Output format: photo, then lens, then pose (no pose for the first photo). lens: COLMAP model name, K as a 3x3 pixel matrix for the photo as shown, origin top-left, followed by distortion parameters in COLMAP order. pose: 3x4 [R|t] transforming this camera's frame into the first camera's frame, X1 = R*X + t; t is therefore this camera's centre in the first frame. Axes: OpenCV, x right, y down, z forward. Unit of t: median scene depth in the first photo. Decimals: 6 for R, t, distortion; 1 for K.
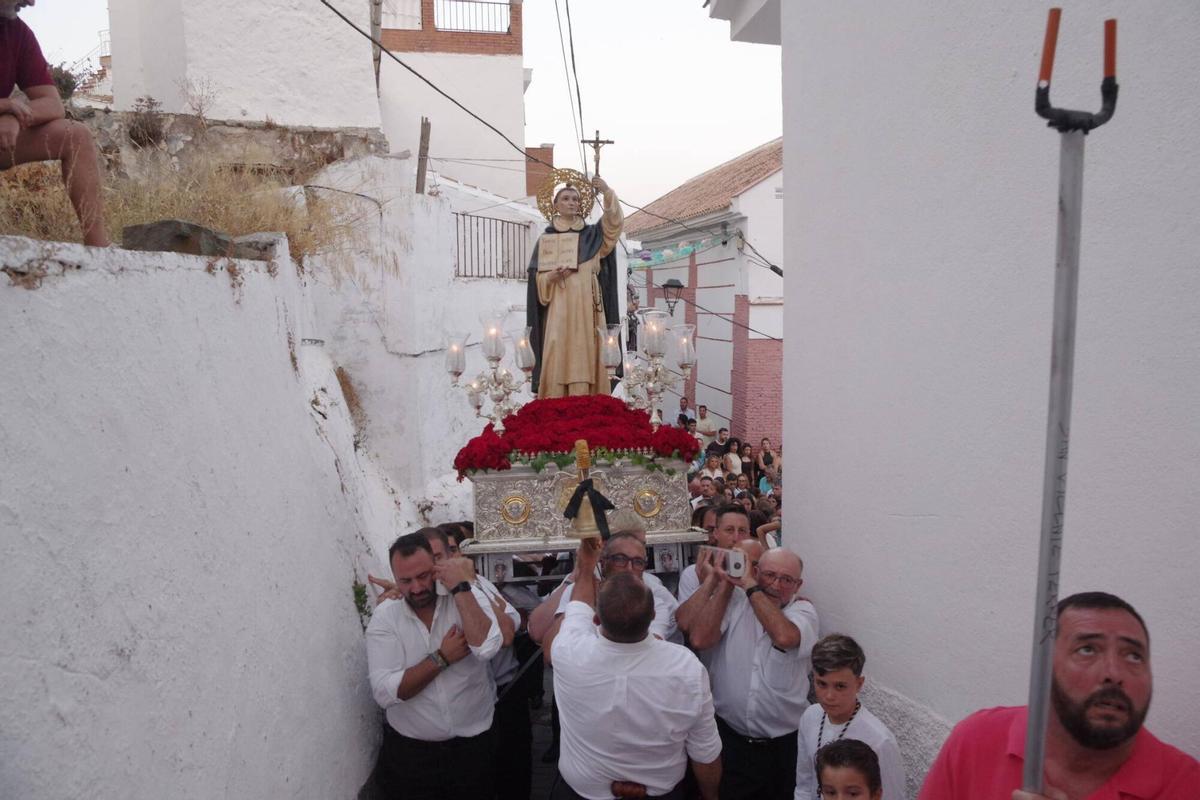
lens RADIAL K [[891.9, 0, 584.4], [0, 891.9, 341.1], [0, 0, 1]] dist [-0.008325, 0.006562]
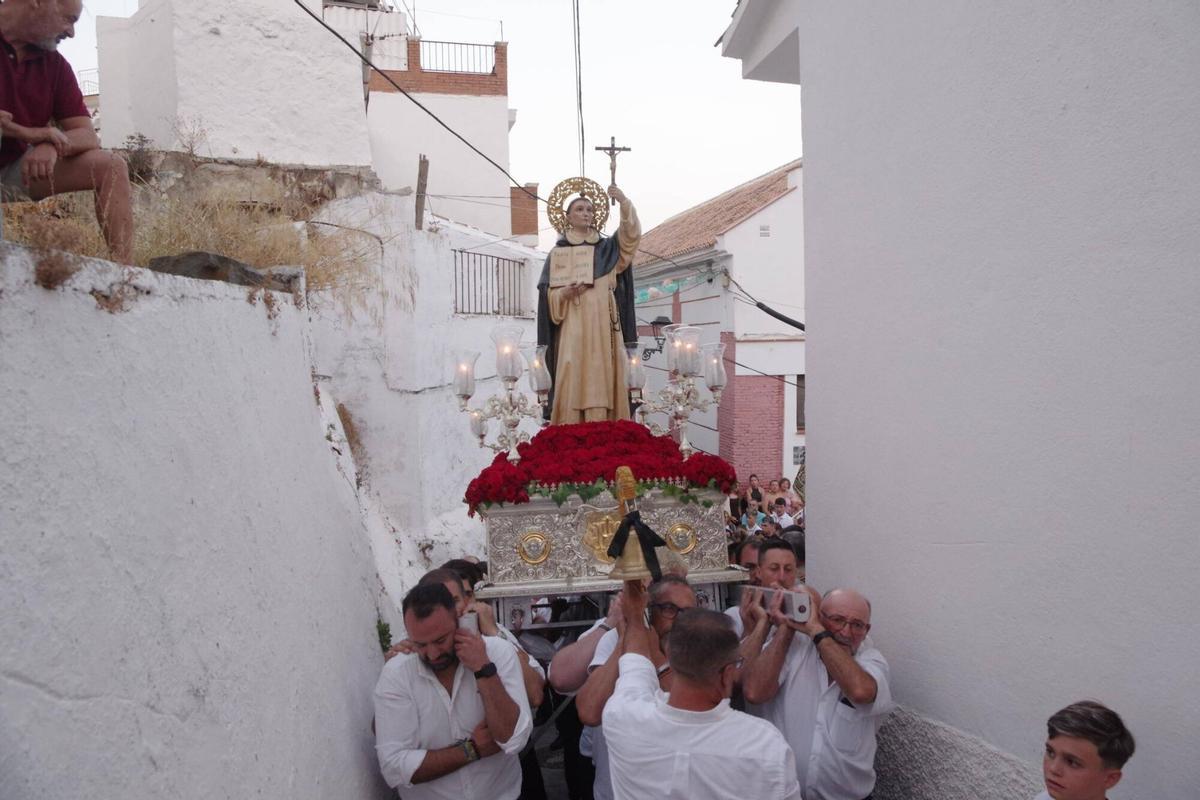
lens RADIAL K [[858.6, 0, 582.8], [0, 858.6, 364.8], [0, 0, 1]] dist [-0.038232, 0.001701]
pose [[0.999581, -0.003875, 0.028674, -0.050819], [0.004552, 0.999711, -0.023597, 0.026027], [-0.028574, 0.023717, 0.999310, 0.135265]]
